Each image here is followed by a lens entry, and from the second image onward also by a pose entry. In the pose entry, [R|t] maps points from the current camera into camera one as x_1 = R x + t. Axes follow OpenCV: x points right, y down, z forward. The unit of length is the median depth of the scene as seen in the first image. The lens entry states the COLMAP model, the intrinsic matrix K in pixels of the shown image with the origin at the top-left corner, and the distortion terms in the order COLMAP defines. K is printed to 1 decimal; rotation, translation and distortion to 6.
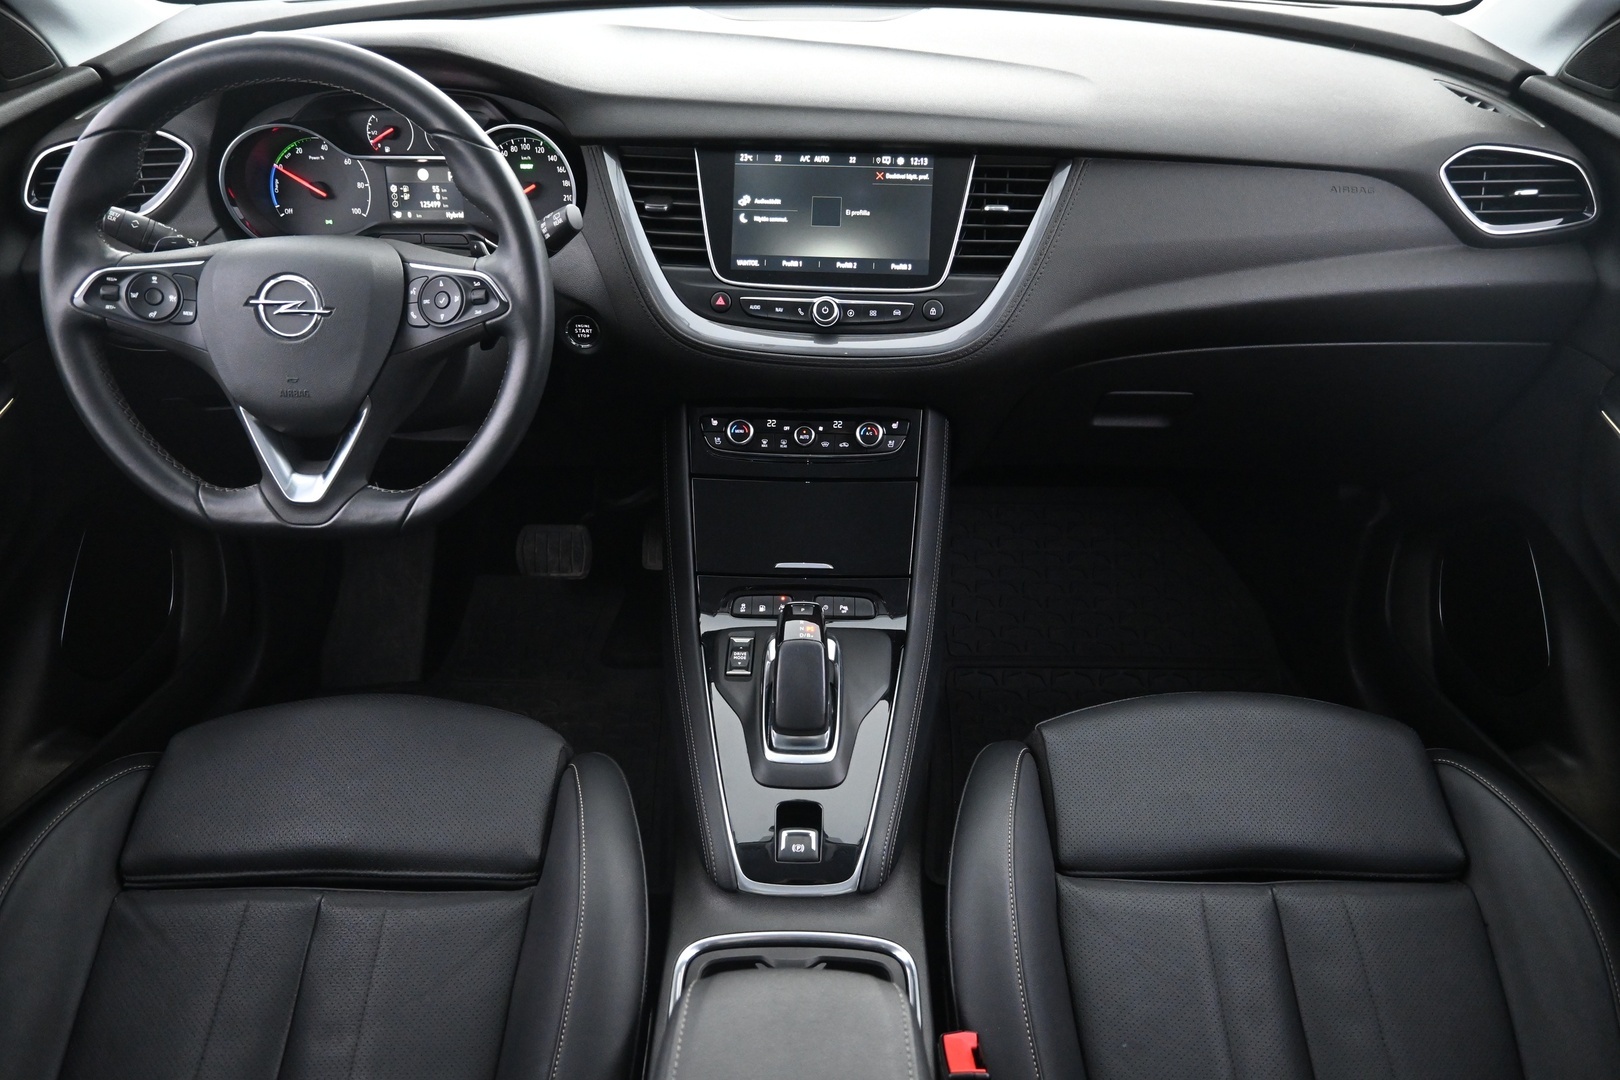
lens RADIAL K [[1107.3, 0, 810.0], [0, 1107.3, 540.0], [0, 0, 1]] dist [-0.001117, -0.004112]
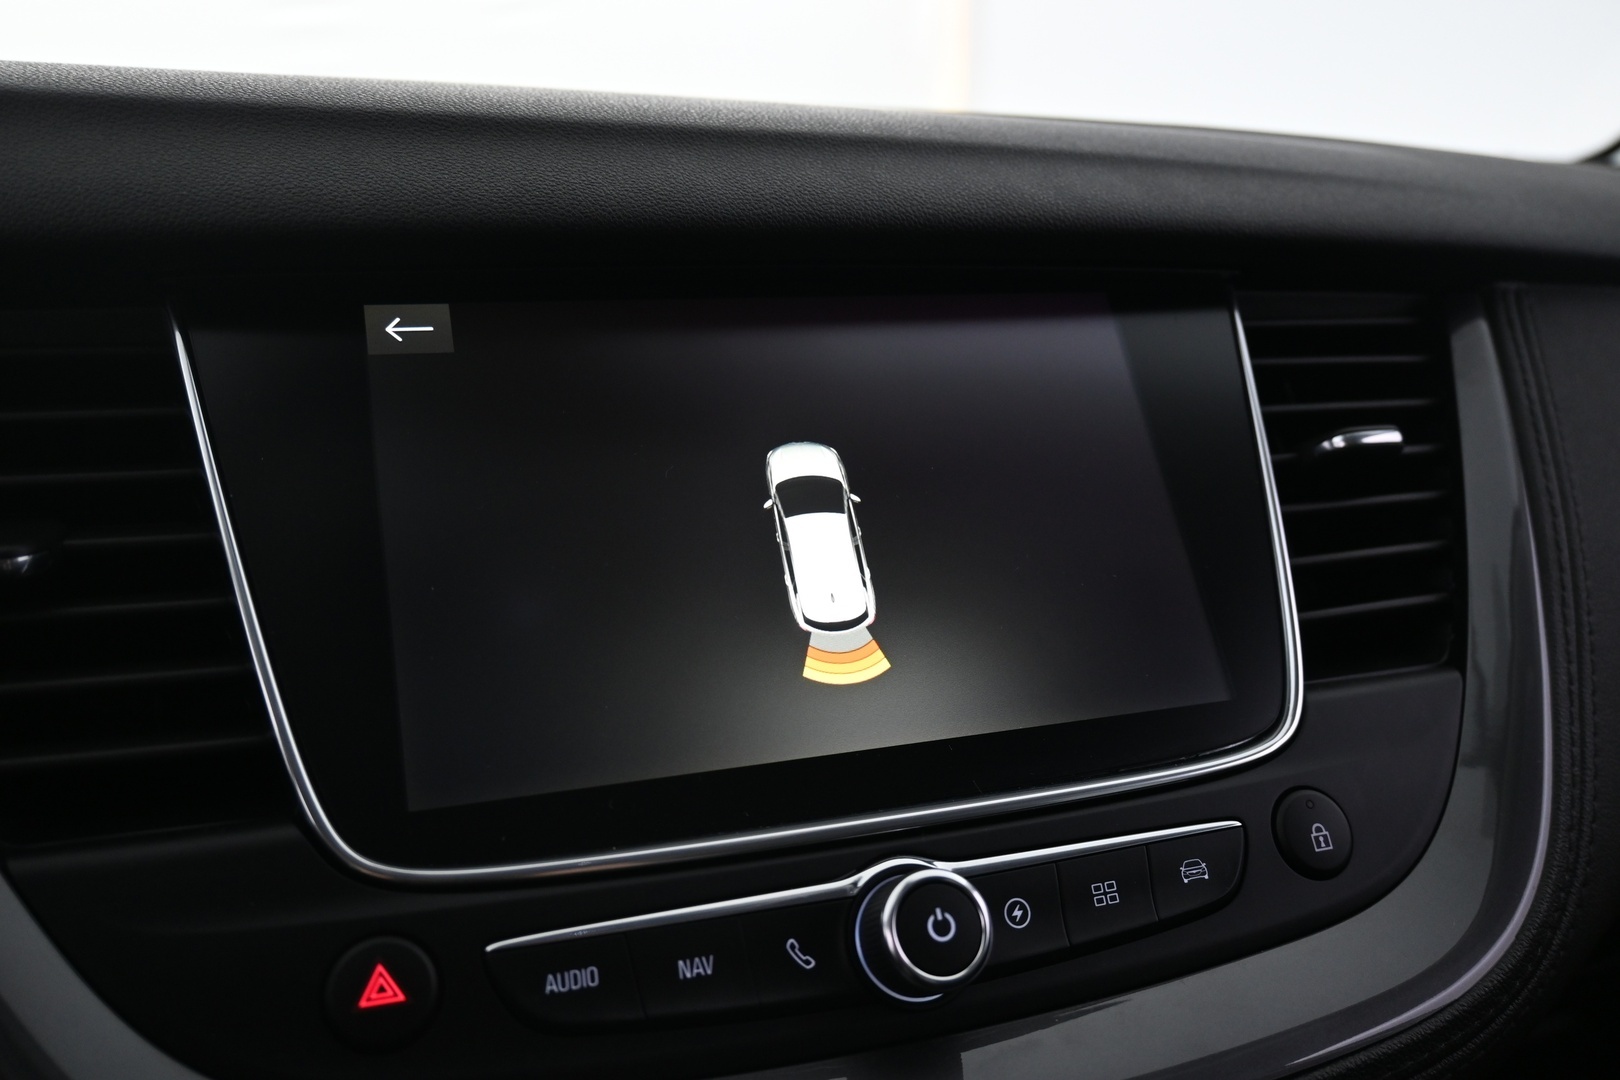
lens RADIAL K [[1337.9, 0, 810.0], [0, 1337.9, 540.0], [0, 0, 1]] dist [0.007500, -0.003704]
pose [[0.906771, -0.087106, 0.412528, -0.101468], [0.245130, 0.904985, -0.347727, -0.187464], [-0.343042, 0.416431, 0.841966, 0.752046]]
